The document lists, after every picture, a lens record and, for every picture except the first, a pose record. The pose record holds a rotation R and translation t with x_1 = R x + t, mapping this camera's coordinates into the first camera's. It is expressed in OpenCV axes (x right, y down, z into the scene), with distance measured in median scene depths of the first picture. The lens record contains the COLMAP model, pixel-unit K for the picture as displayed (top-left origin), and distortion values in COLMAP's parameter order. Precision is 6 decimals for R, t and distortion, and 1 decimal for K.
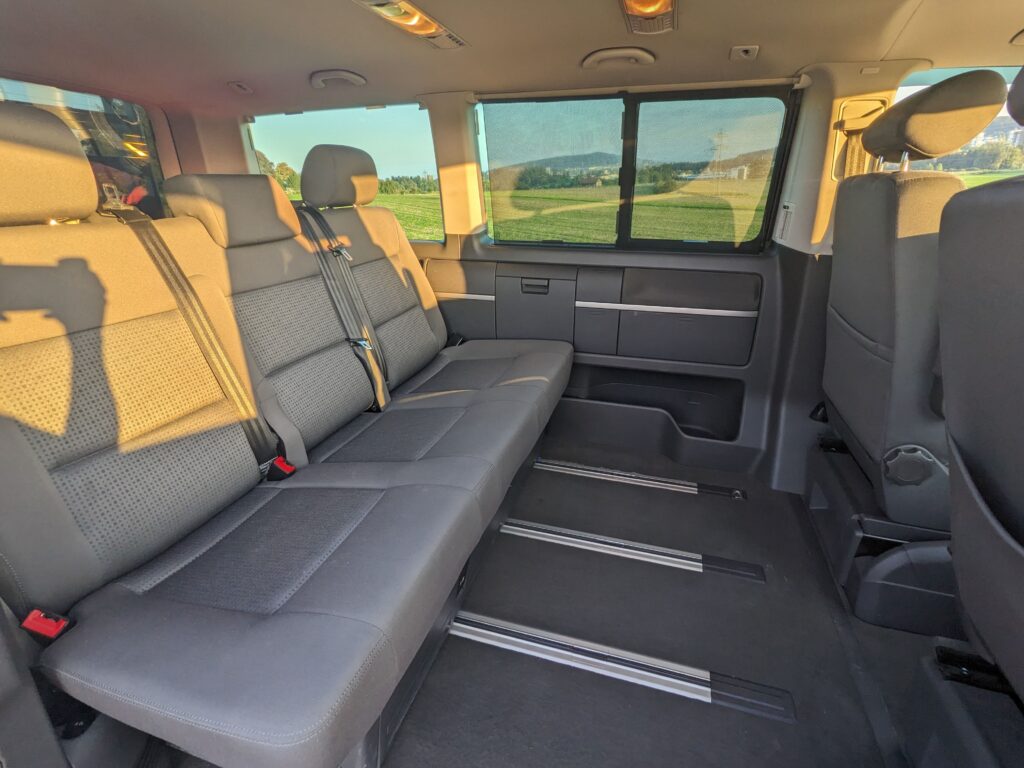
lens RADIAL K [[501.5, 0, 512.5], [0, 501.5, 382.0], [0, 0, 1]] dist [0.007265, 0.000871]
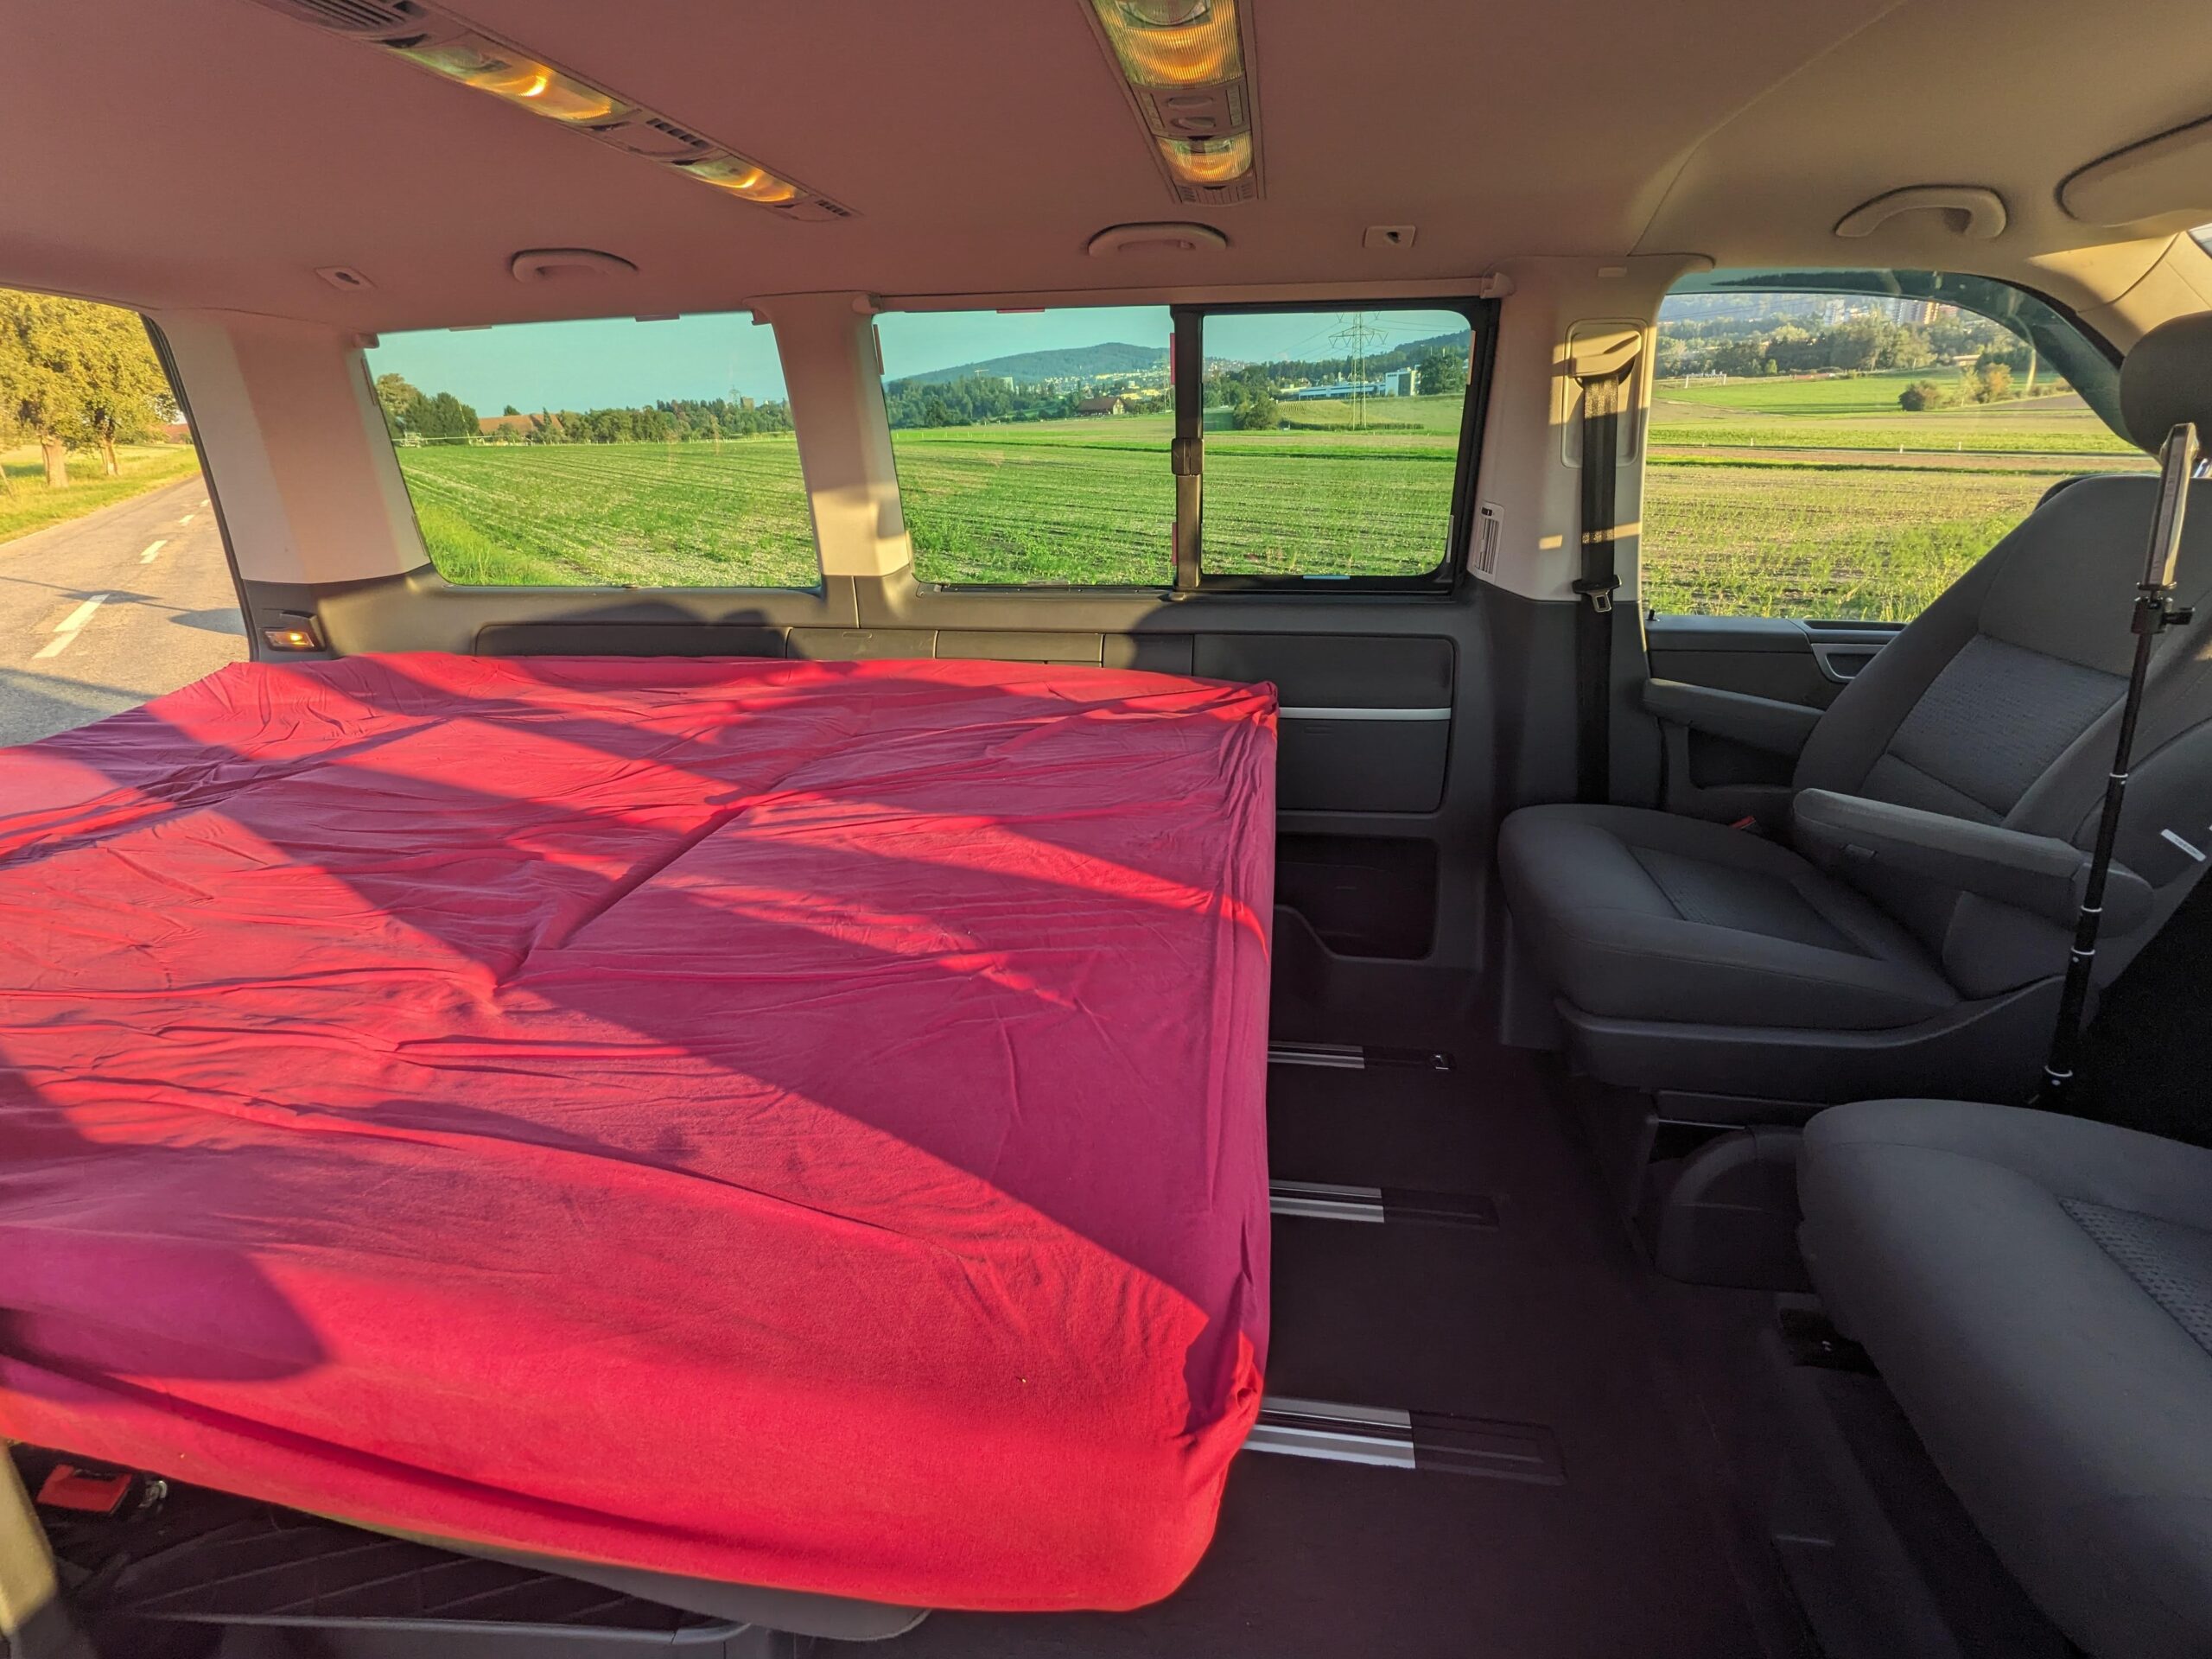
lens RADIAL K [[1085.4, 0, 1106.0], [0, 1085.4, 829.5], [0, 0, 1]] dist [0.003433, 0.001309]
pose [[0.988934, -0.067943, 0.131887, -0.021575], [0.068980, 0.997613, -0.003303, -0.034245], [-0.131348, 0.012364, 0.991259, -0.063772]]
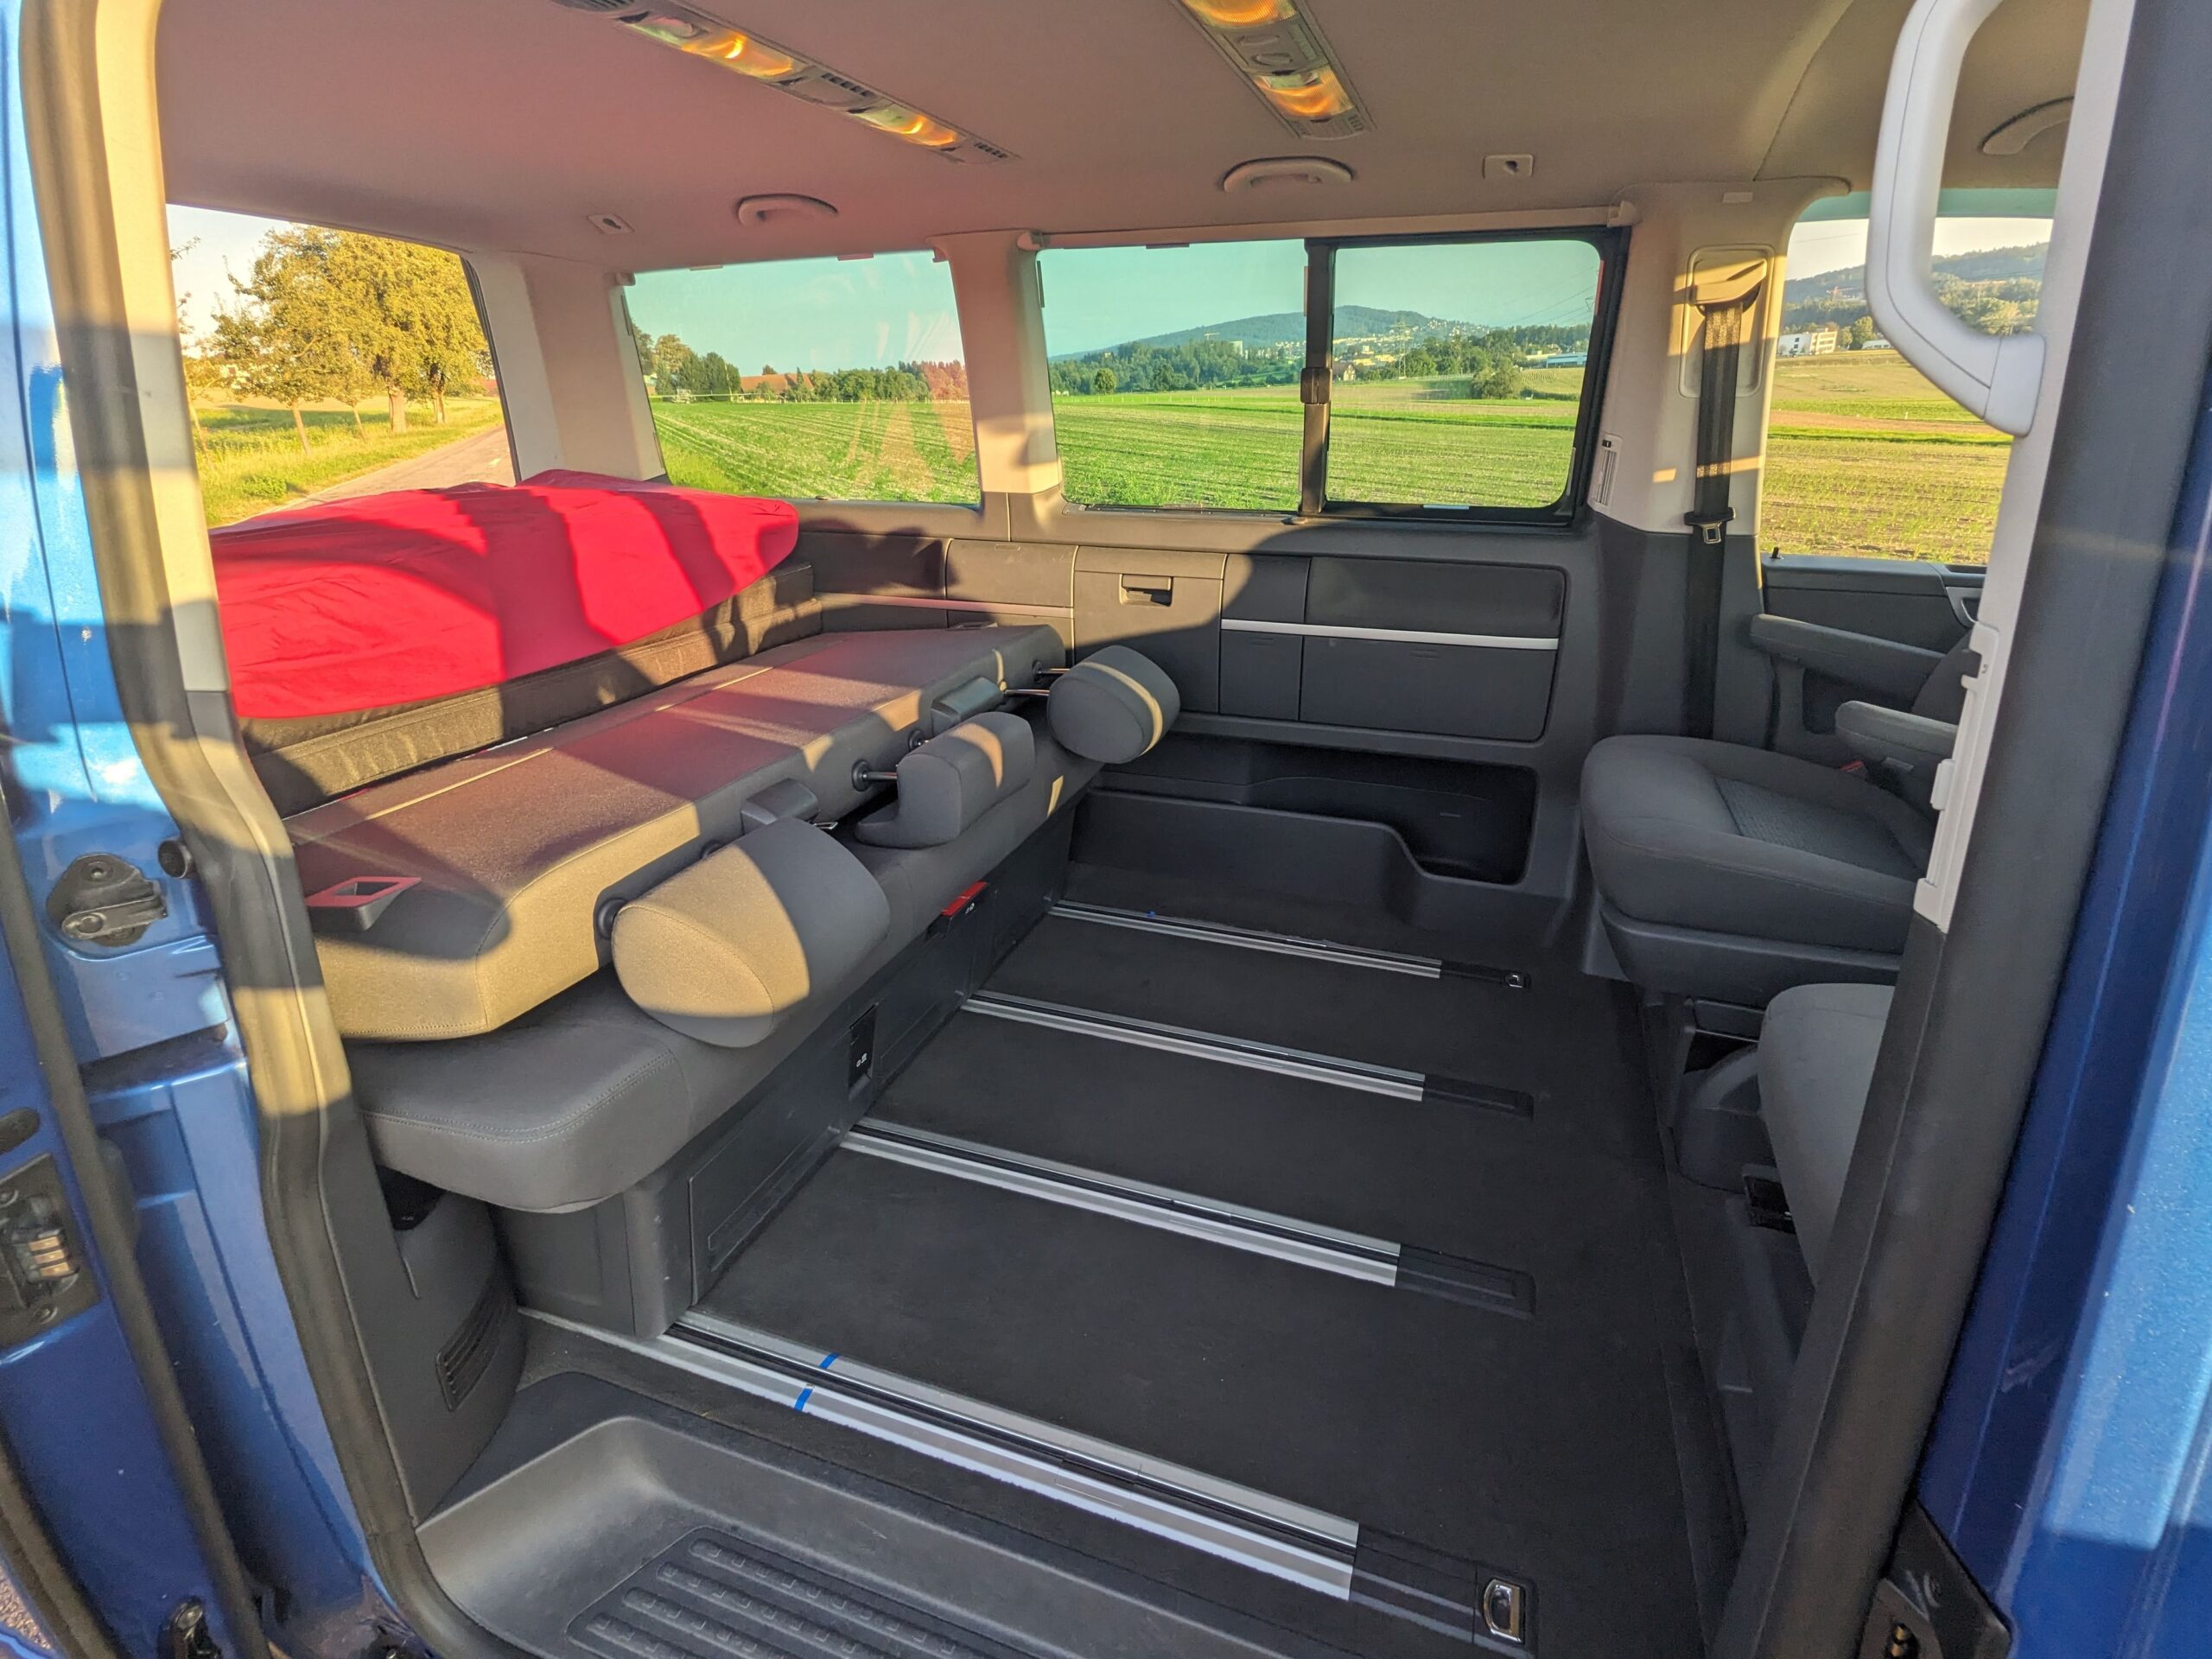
lens RADIAL K [[1085.4, 0, 1106.0], [0, 1085.4, 829.5], [0, 0, 1]] dist [0.003433, 0.001309]
pose [[0.998912, 0.013601, -0.044618, 0.058822], [-0.012755, 0.999735, 0.019172, 0.043441], [0.044867, -0.018582, 0.998820, -0.167683]]
